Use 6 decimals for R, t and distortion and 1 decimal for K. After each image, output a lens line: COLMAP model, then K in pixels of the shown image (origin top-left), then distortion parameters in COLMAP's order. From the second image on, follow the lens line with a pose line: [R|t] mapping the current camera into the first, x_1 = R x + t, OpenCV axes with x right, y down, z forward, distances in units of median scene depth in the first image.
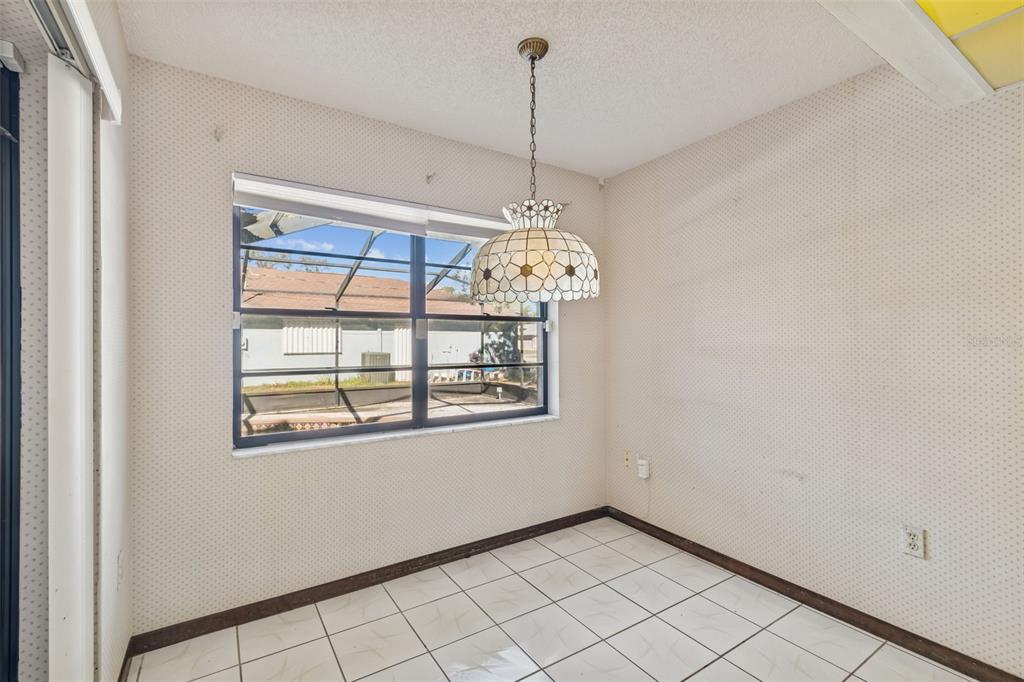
lens RADIAL K [[456.1, 0, 500.0], [0, 456.1, 346.9], [0, 0, 1]] dist [0.002705, -0.000491]
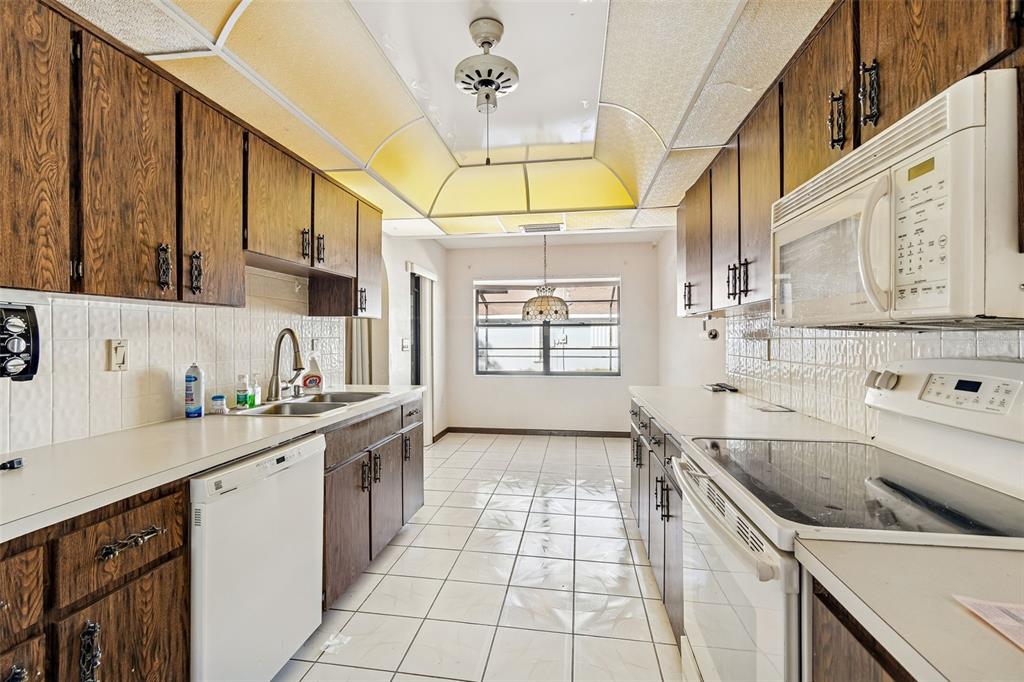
lens RADIAL K [[460.2, 0, 509.1], [0, 460.2, 343.5], [0, 0, 1]] dist [0.000053, 0.001233]
pose [[0.746137, 0.009152, -0.665730, 1.346659], [-0.005584, 0.999956, 0.007489, 0.006012], [0.665770, -0.001871, 0.746155, -0.908331]]
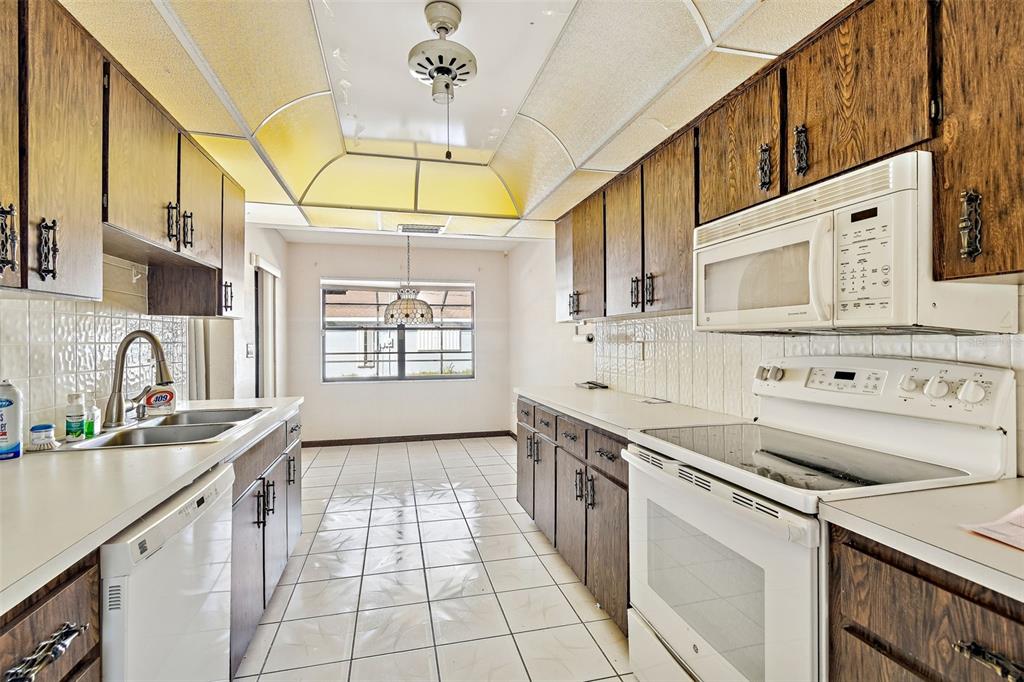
lens RADIAL K [[456.1, 0, 500.0], [0, 456.1, 346.9], [0, 0, 1]] dist [0.002705, -0.000491]
pose [[0.946359, 0.001863, -0.323112, 1.097388], [-0.000040, 0.999984, 0.005651, 0.006618], [0.323117, -0.005335, 0.946344, -1.021933]]
